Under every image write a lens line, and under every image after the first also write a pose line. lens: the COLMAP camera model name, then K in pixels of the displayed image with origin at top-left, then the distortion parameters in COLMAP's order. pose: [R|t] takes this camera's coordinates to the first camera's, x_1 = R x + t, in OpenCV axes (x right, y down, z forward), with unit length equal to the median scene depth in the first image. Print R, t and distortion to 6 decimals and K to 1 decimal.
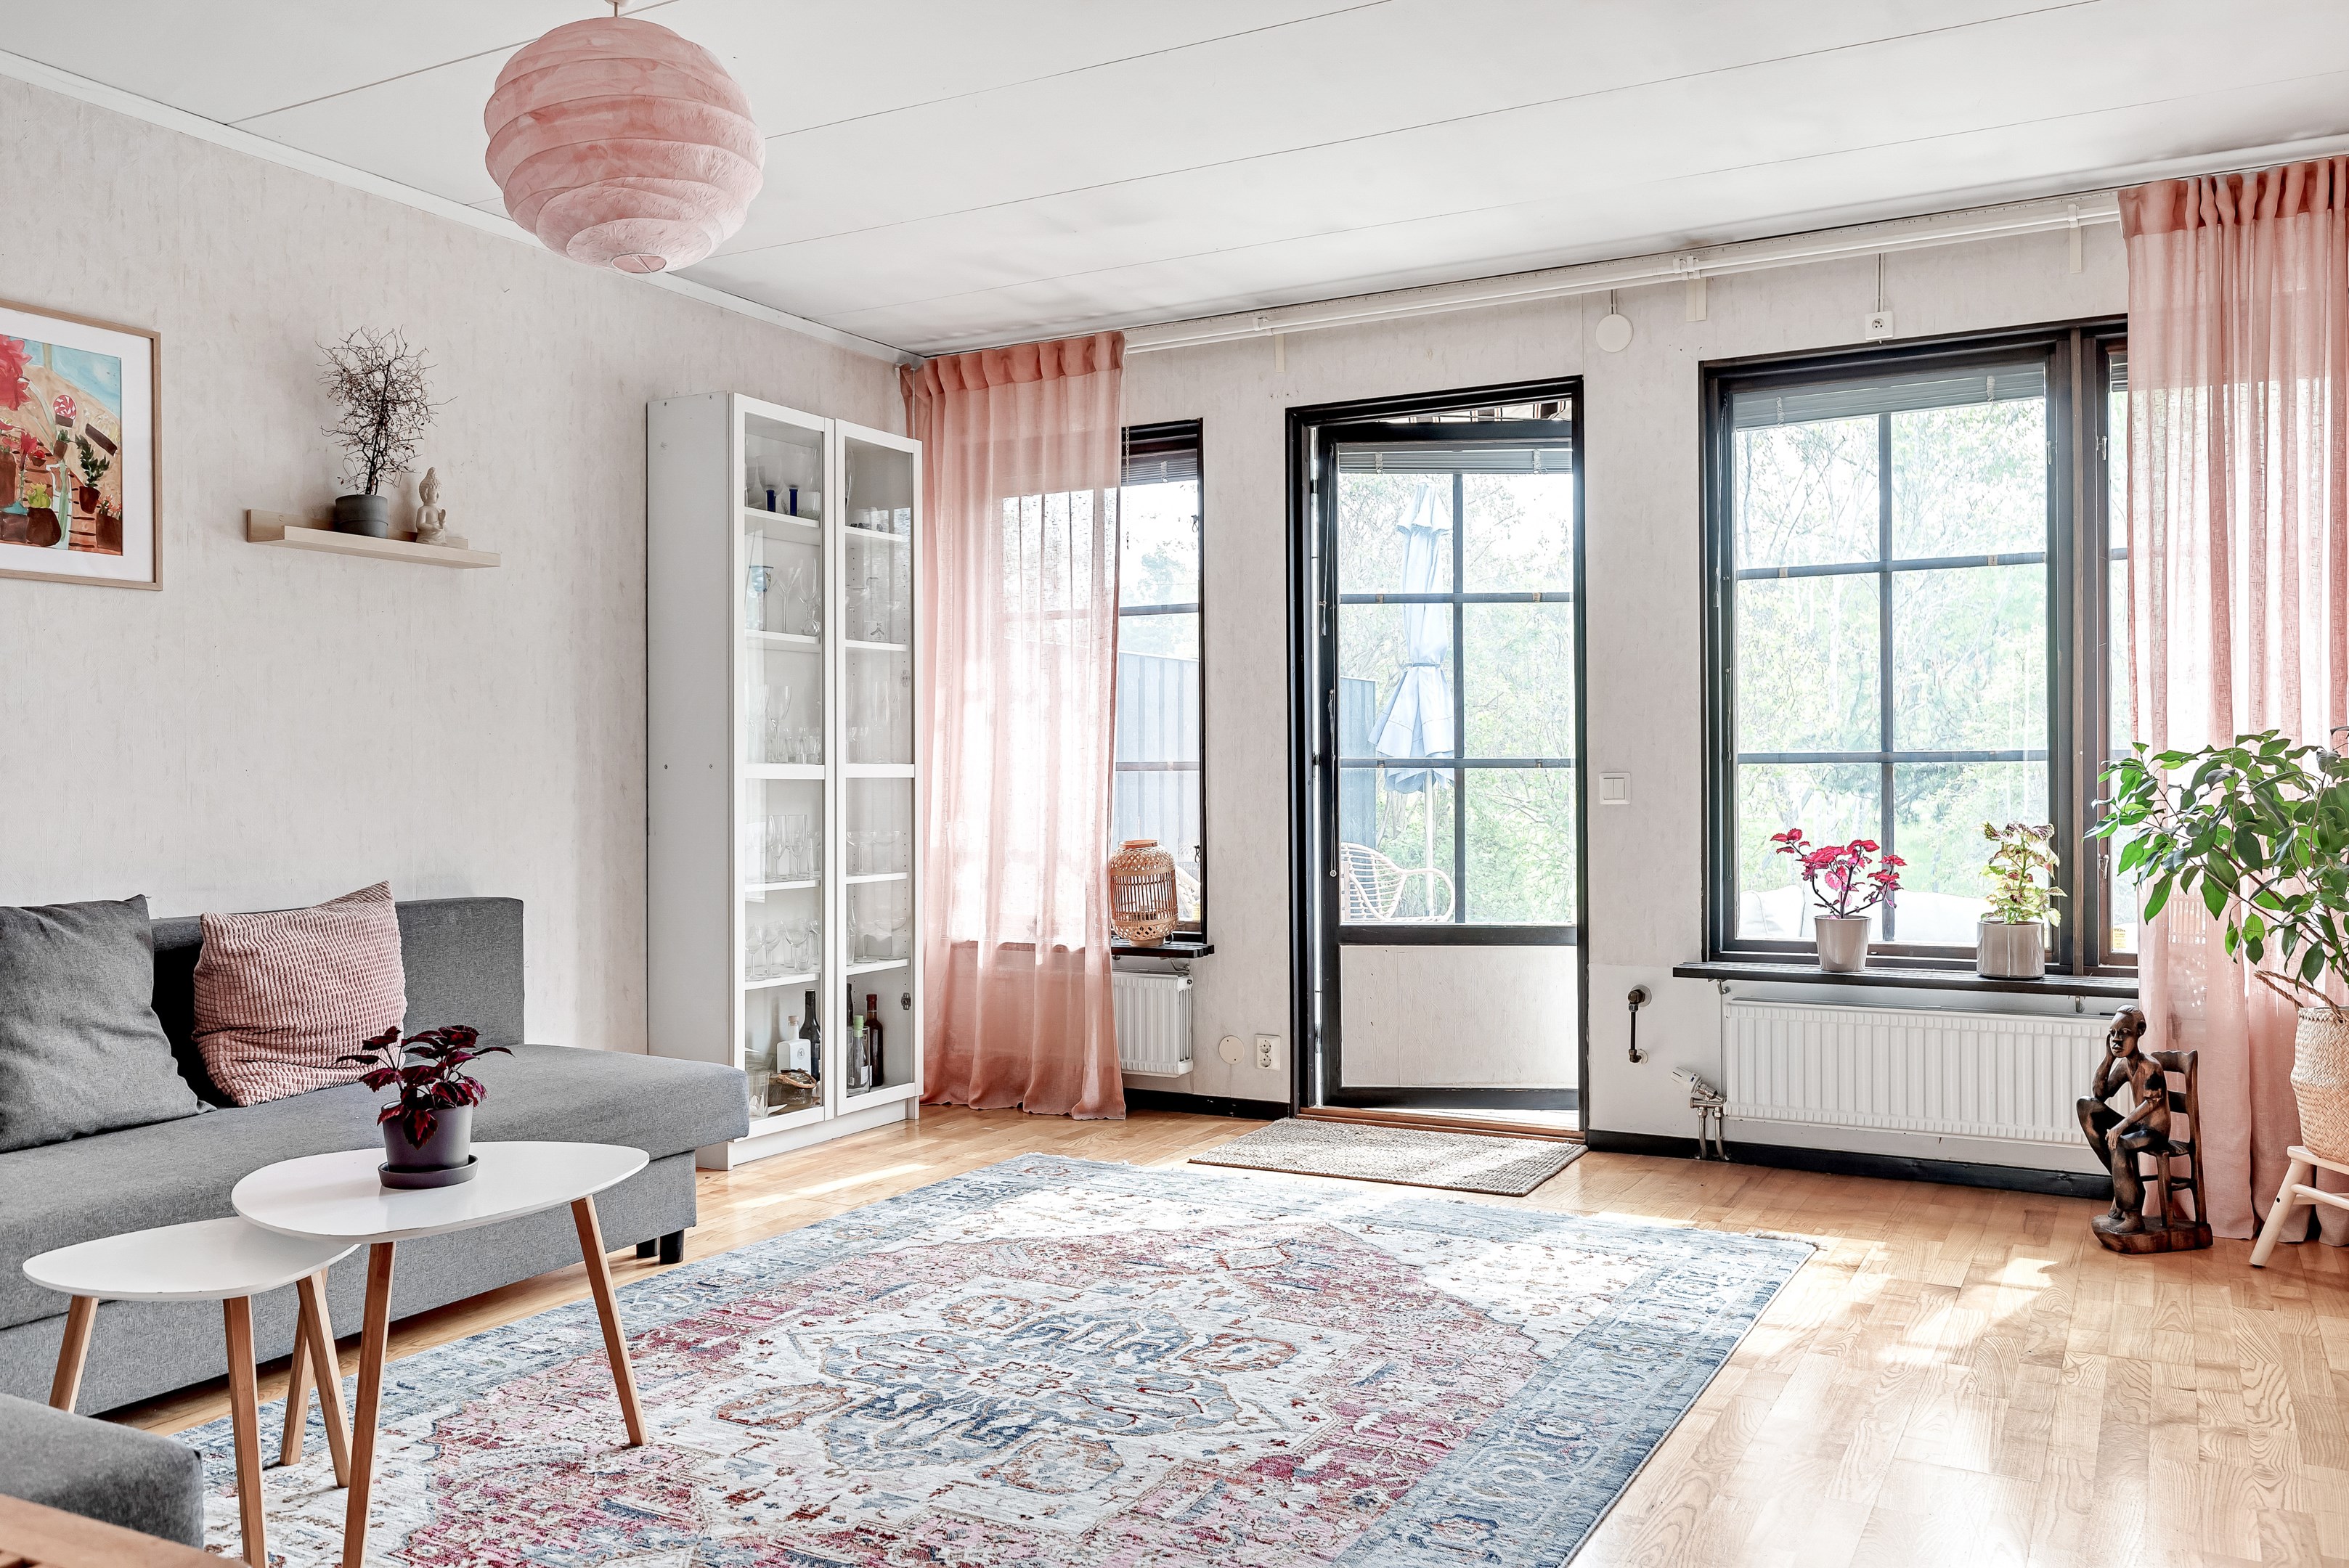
lens RADIAL K [[1644.0, 0, 1189.0], [0, 1644.0, 782.8], [0, 0, 1]] dist [-0.007532, -0.002913]
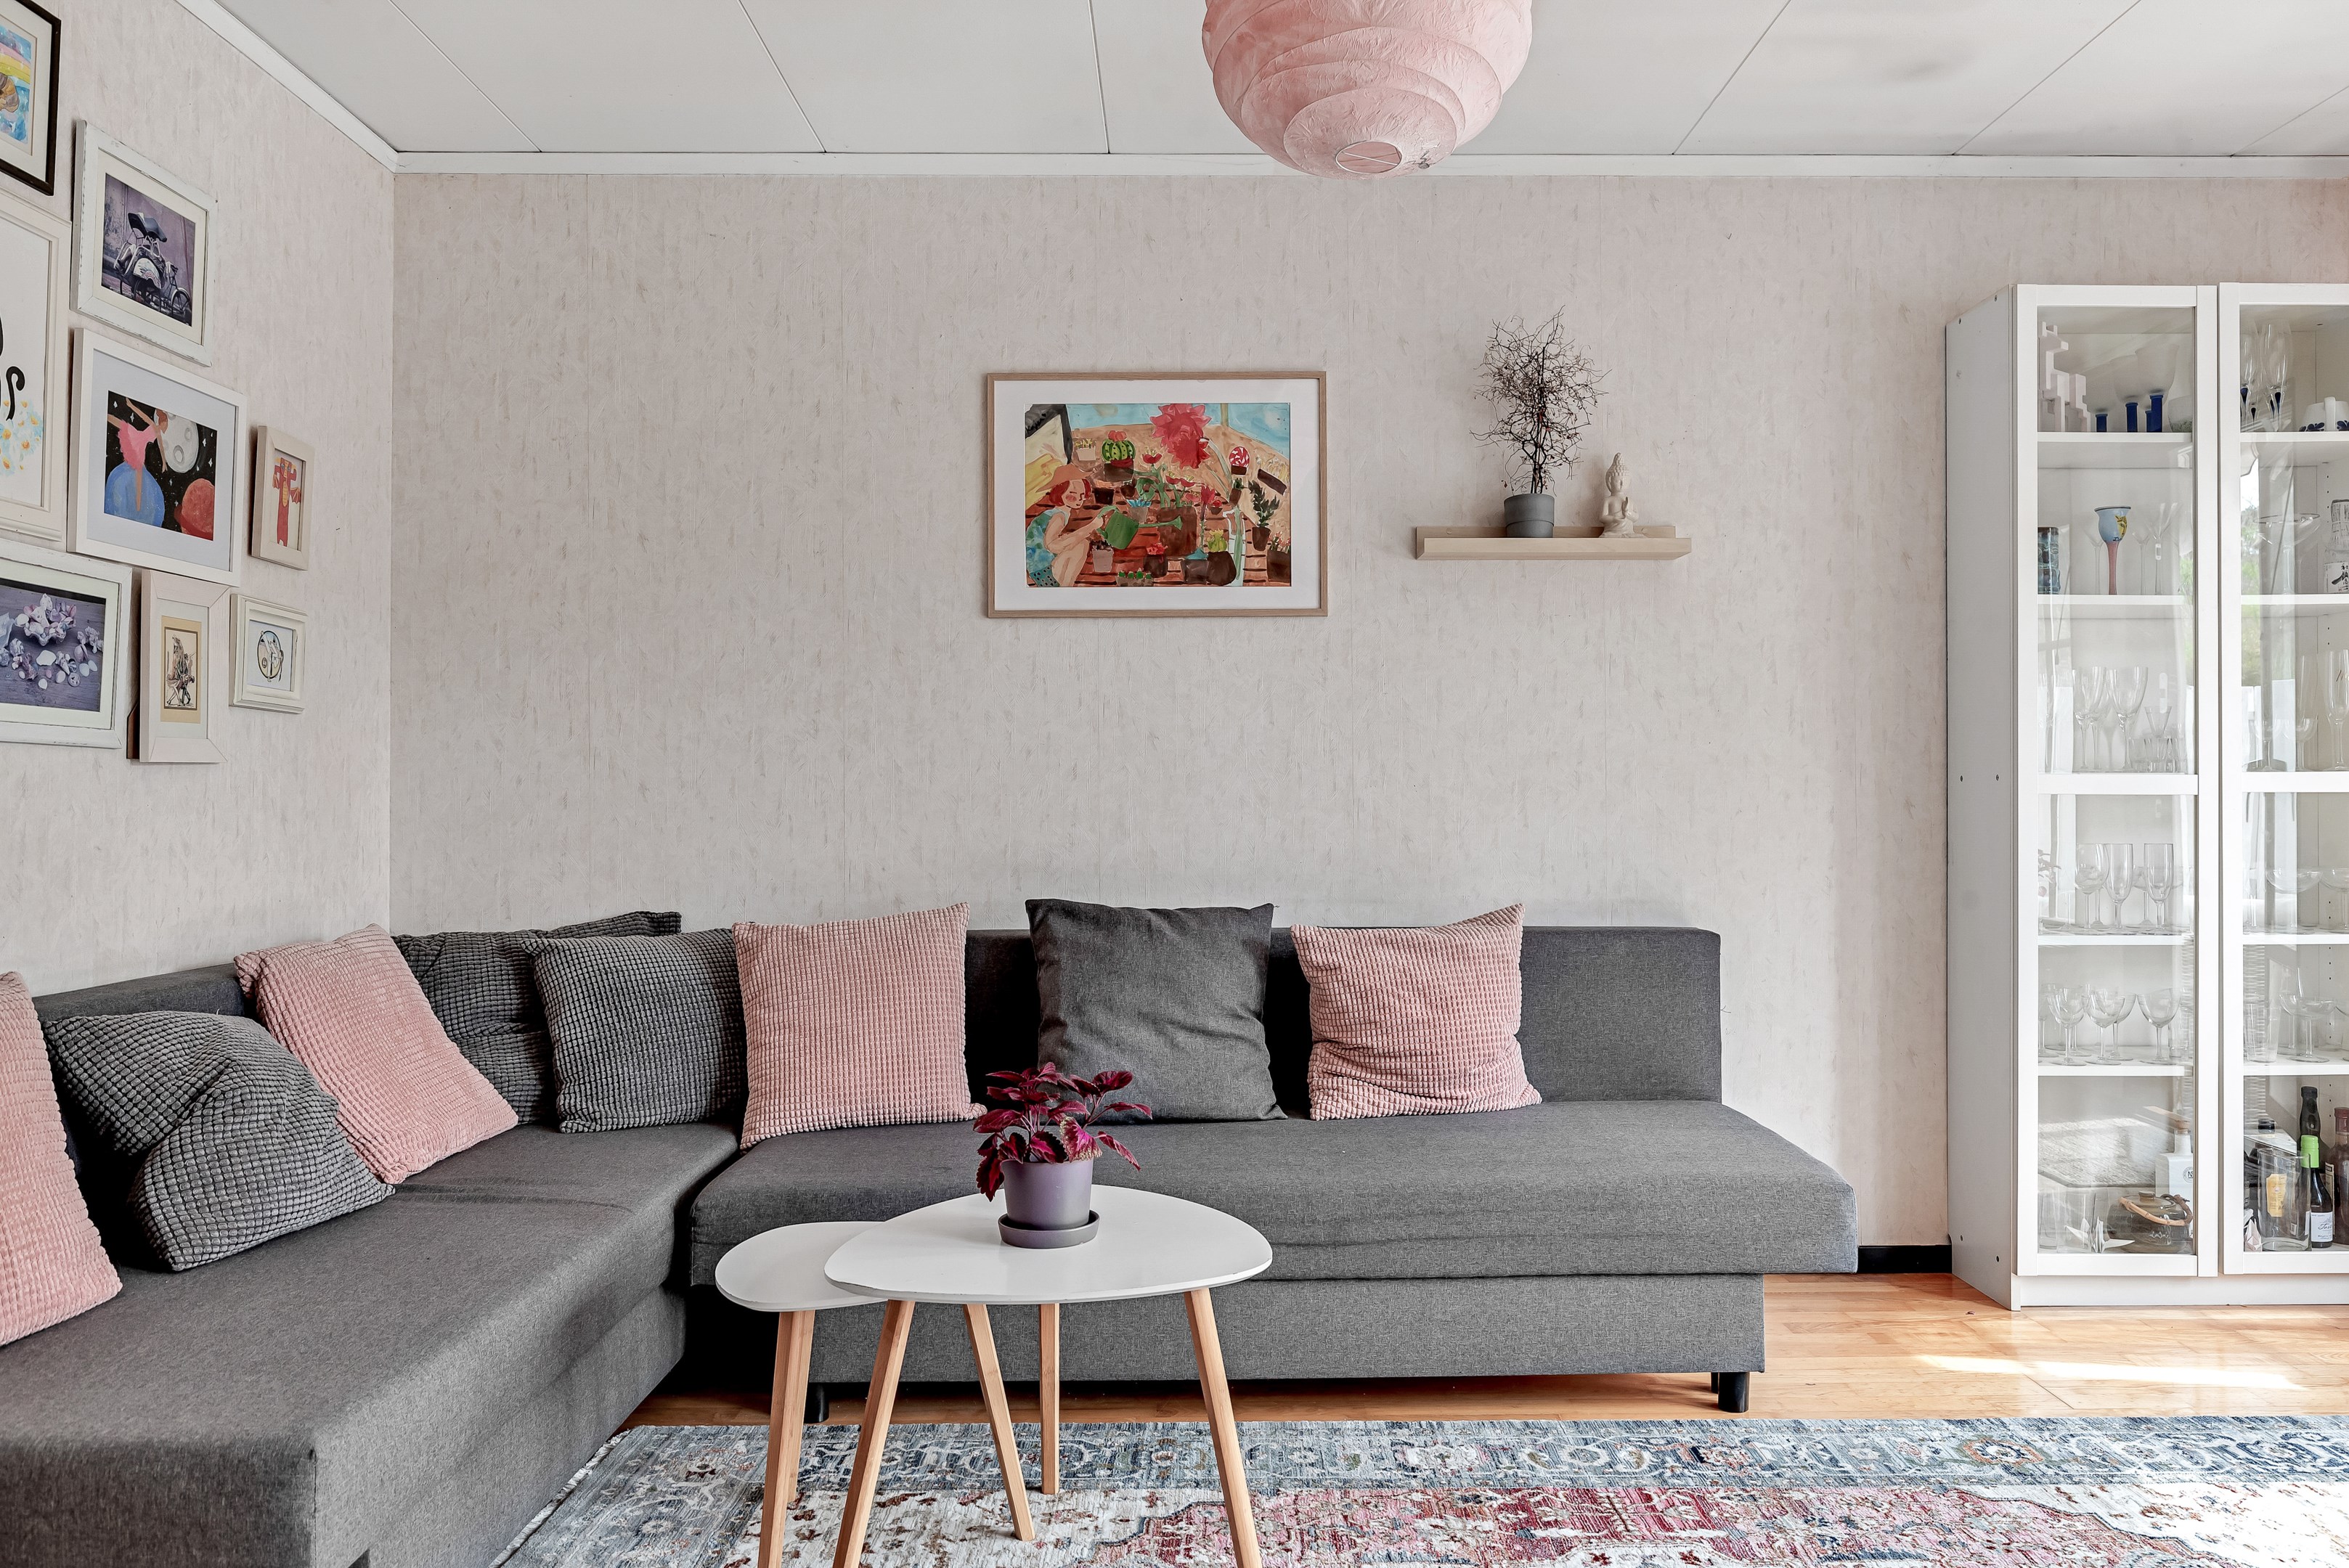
lens RADIAL K [[1644.0, 0, 1189.0], [0, 1644.0, 782.8], [0, 0, 1]] dist [-0.007532, -0.002913]
pose [[0.516687, -0.004763, -0.856161, 0.238380], [-0.000959, 0.999981, -0.006142, -0.003349], [0.856174, 0.003995, 0.516673, 0.391448]]
